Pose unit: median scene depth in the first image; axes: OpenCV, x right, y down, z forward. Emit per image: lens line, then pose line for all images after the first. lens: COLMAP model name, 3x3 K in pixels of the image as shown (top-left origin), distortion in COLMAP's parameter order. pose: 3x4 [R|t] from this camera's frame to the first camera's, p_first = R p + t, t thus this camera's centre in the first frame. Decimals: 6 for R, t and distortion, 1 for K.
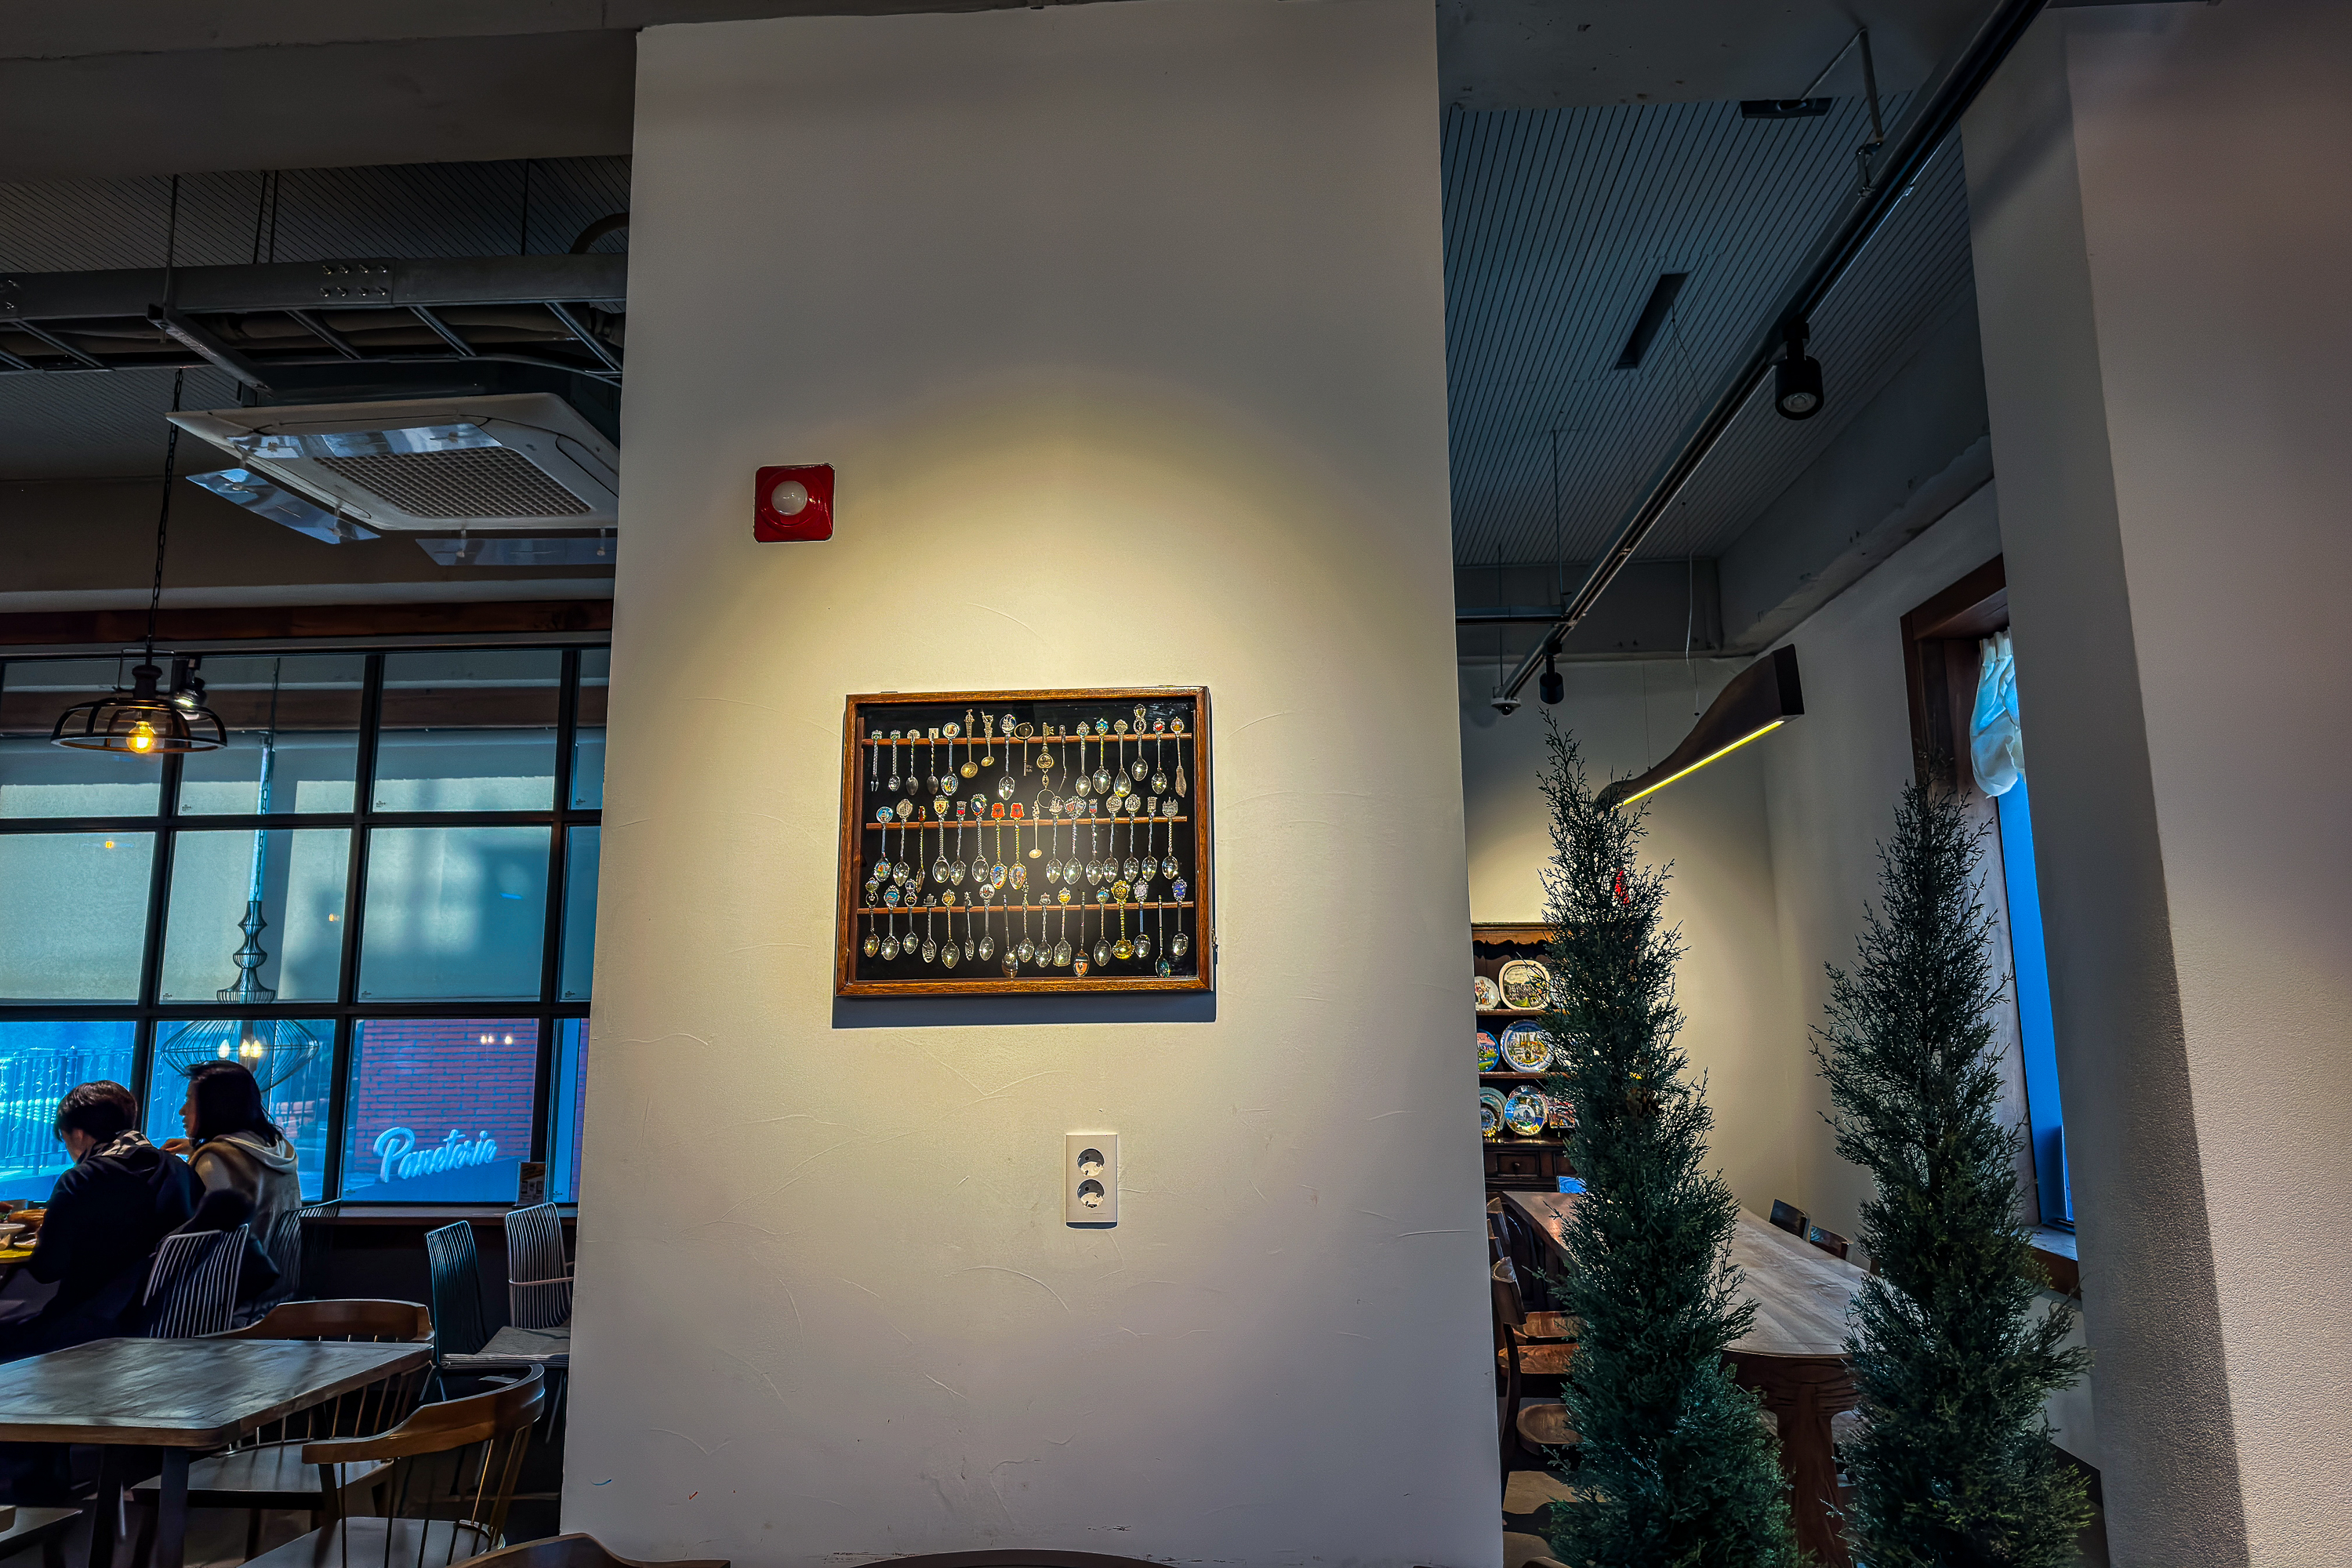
lens RADIAL K [[1613.9, 0, 1175.7], [0, 1613.9, 686.6], [0, 0, 1]] dist [0.030784, -0.011428]
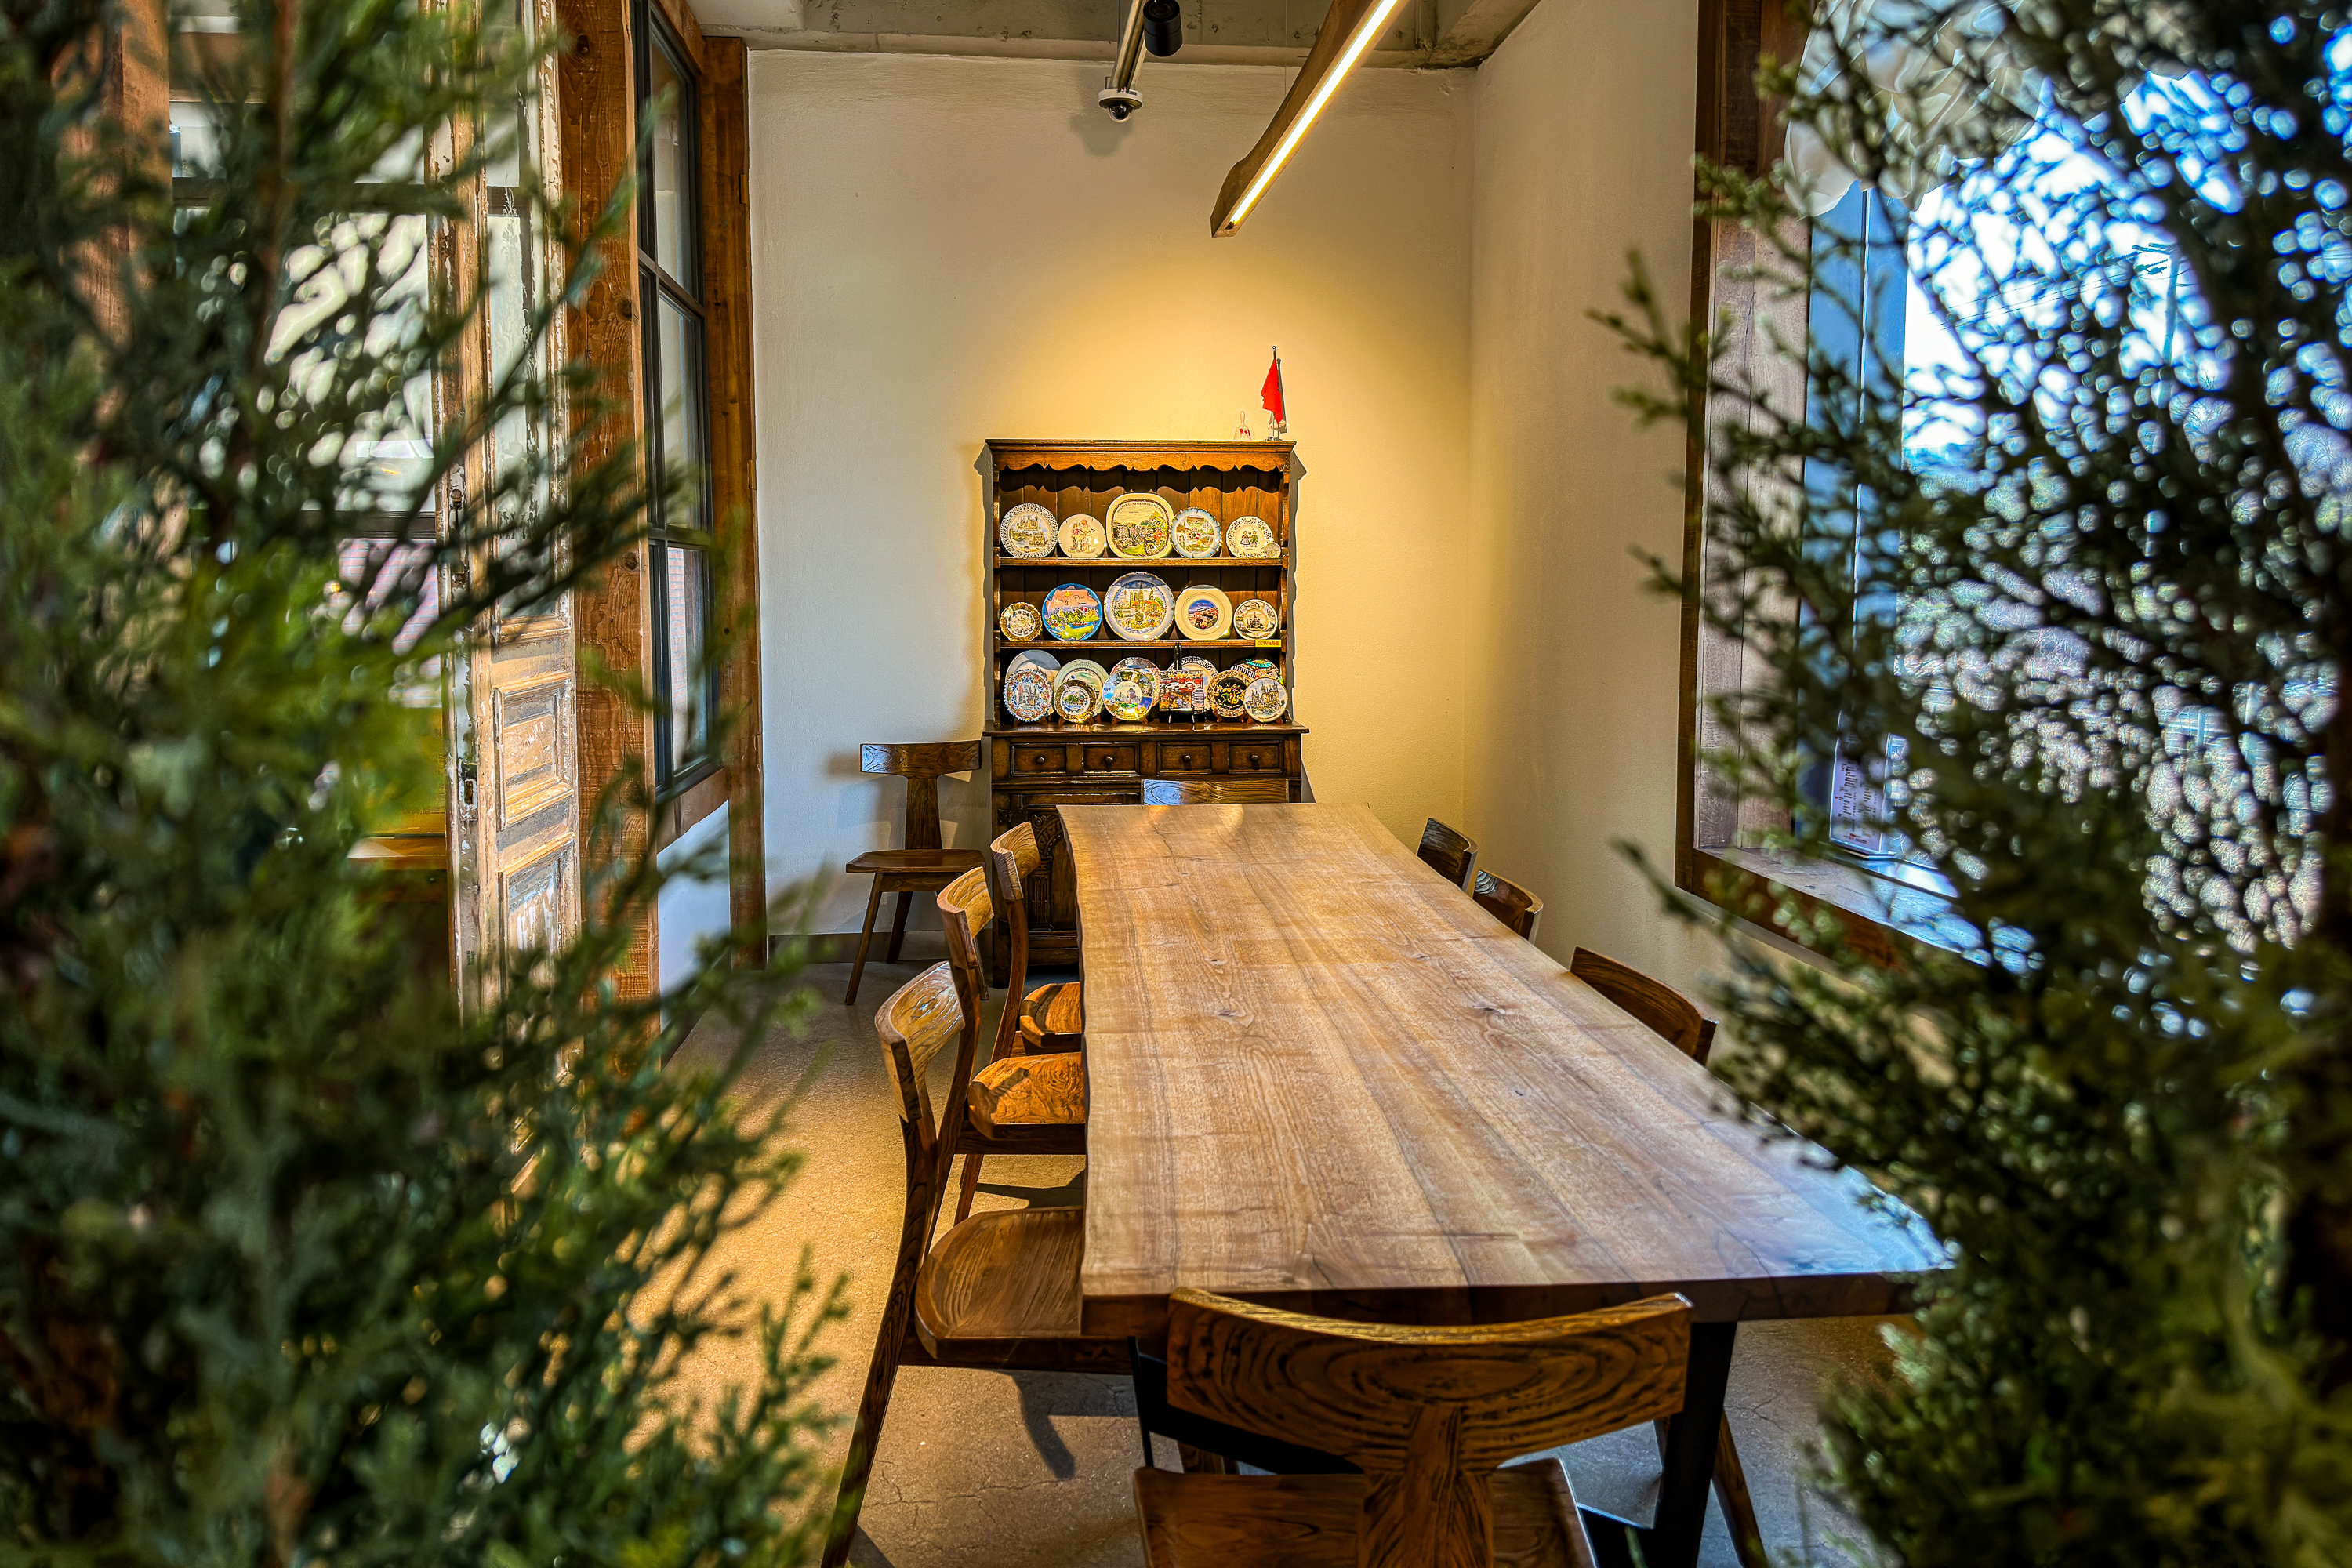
lens RADIAL K [[1613.9, 0, 1189.1], [0, 1613.9, 770.3], [0, 0, 1]] dist [0.030784, -0.011428]
pose [[0.982887, -0.011542, 0.183850, 0.103025], [-0.044620, 0.953399, 0.298396, 0.071020], [-0.178726, -0.301493, 0.936568, 0.275010]]
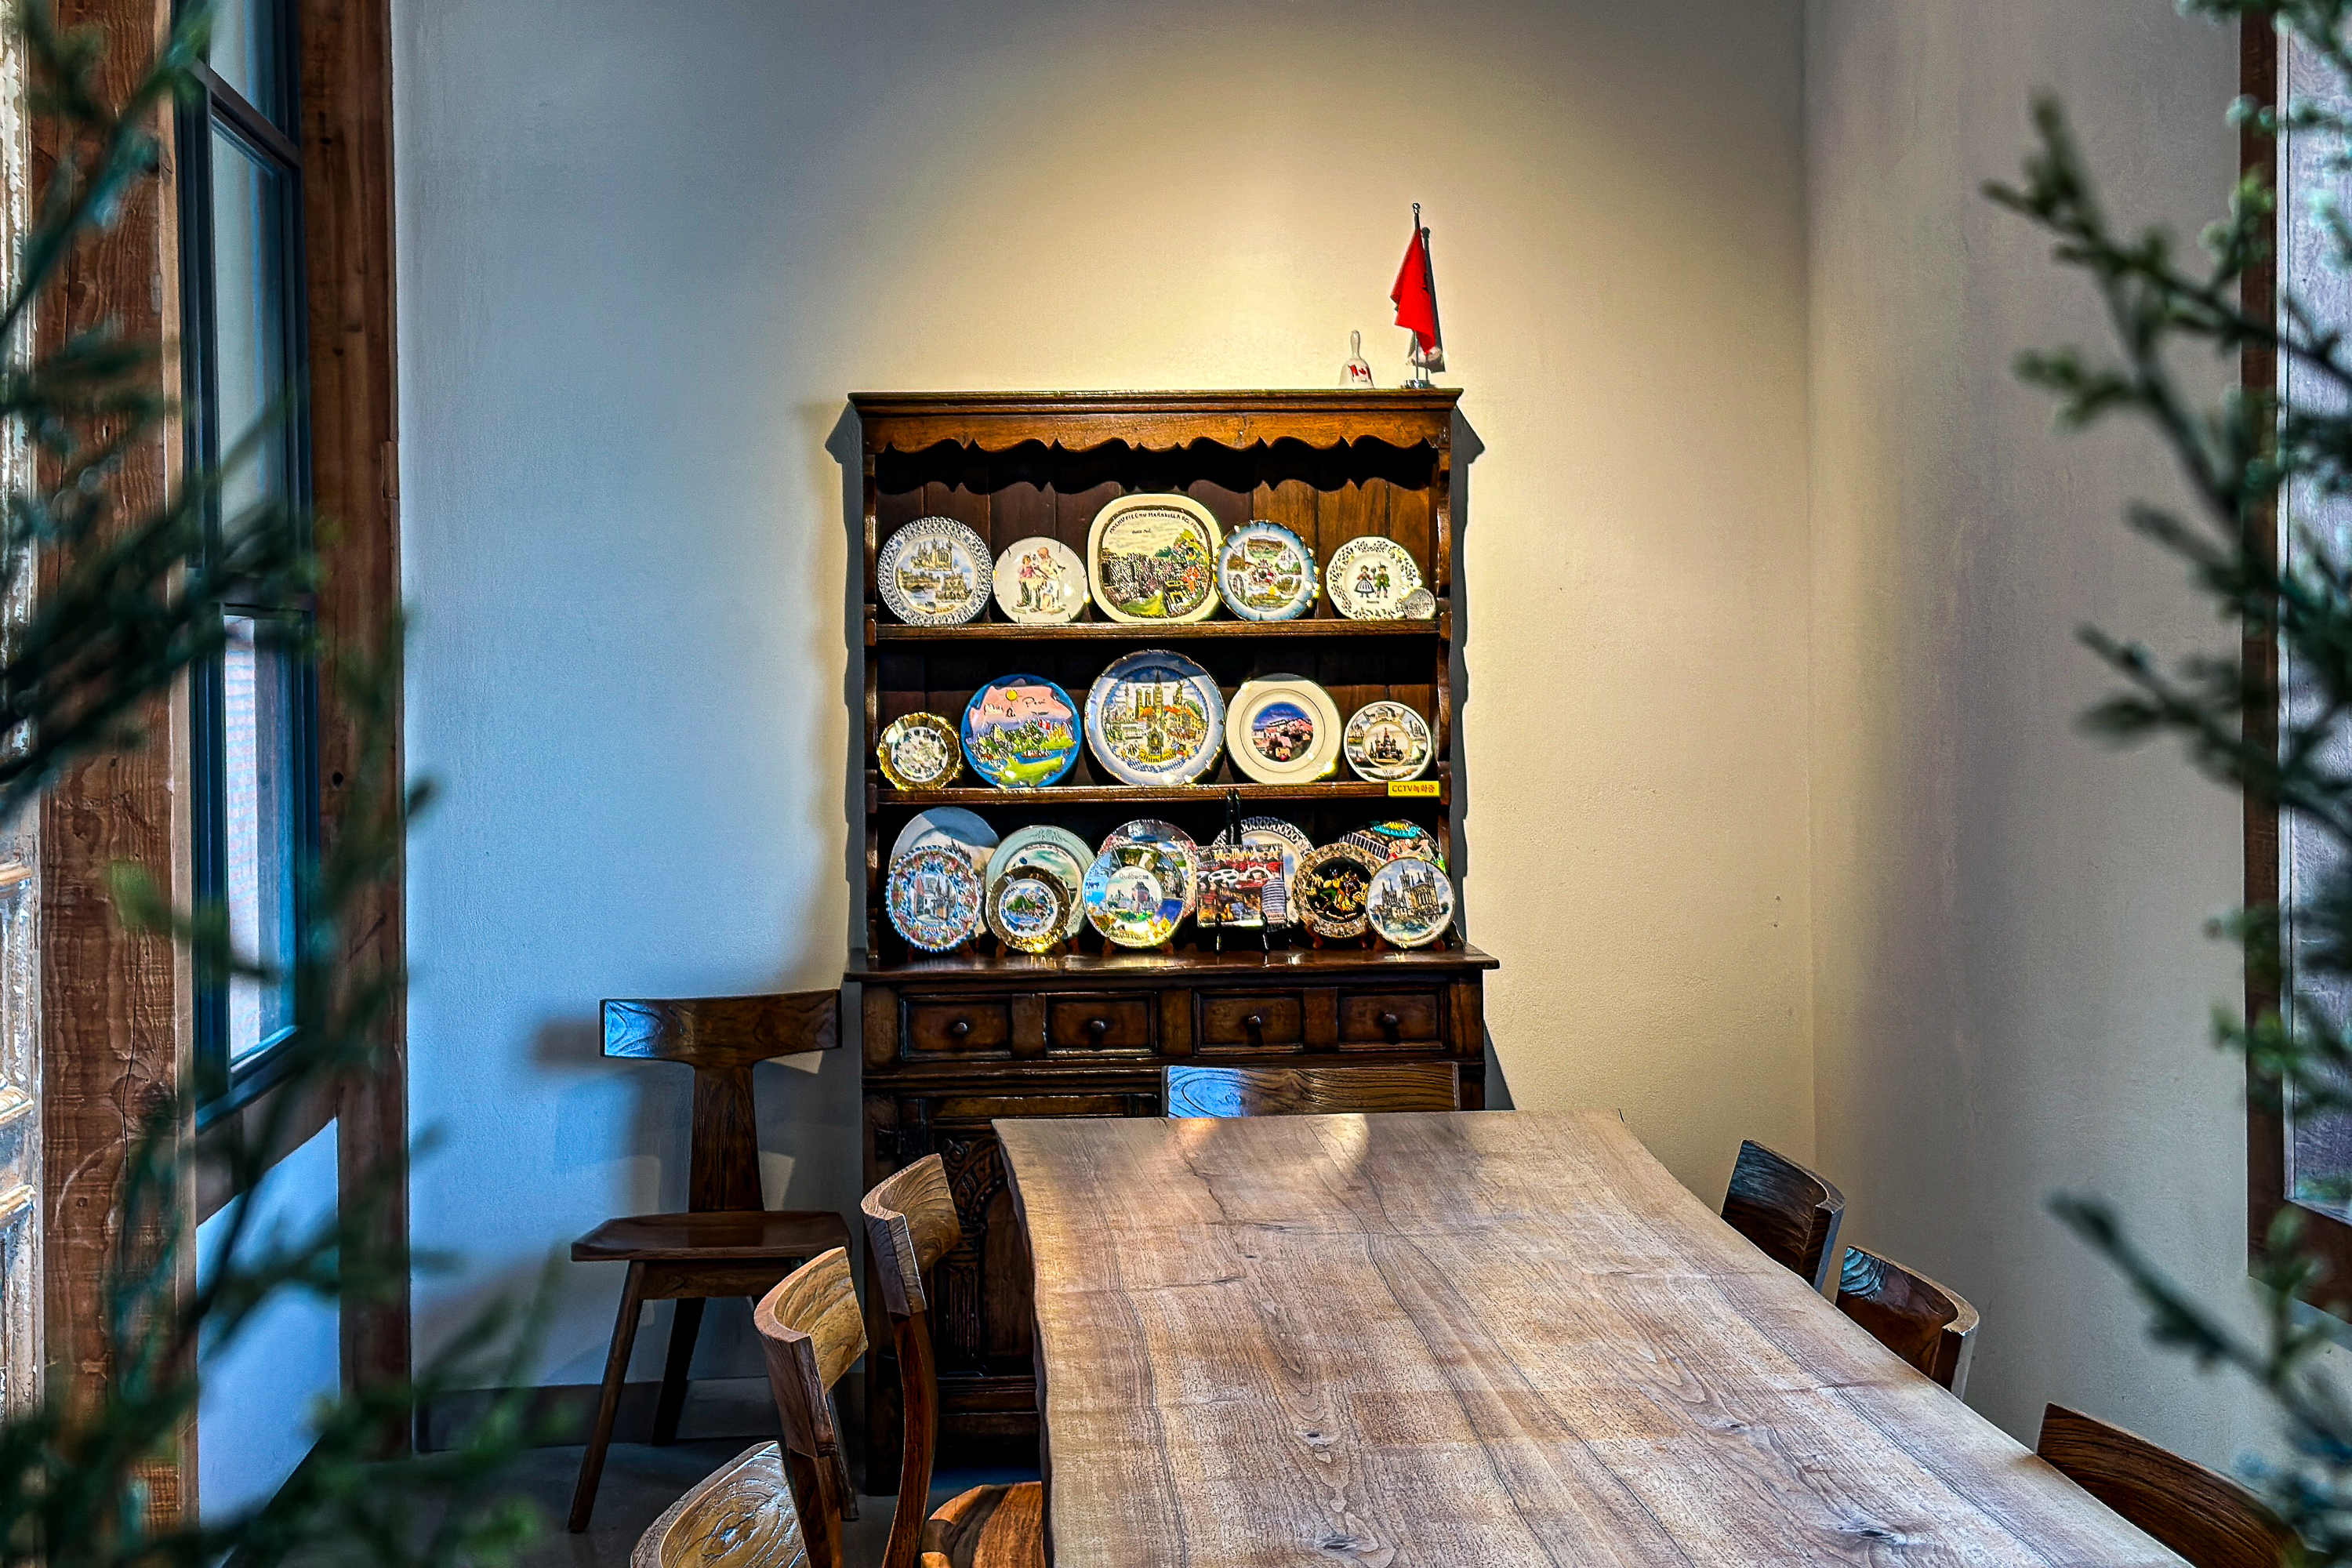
lens RADIAL K [[3262.8, 0, 1156.1], [0, 3262.8, 768.5], [0, 0, 1]] dist [0.042705, 0.000000]
pose [[0.988085, -0.009023, 0.153646, 0.102581], [-0.025041, 0.975554, 0.218328, 0.068910], [-0.151860, -0.219574, 0.963704, 0.270433]]
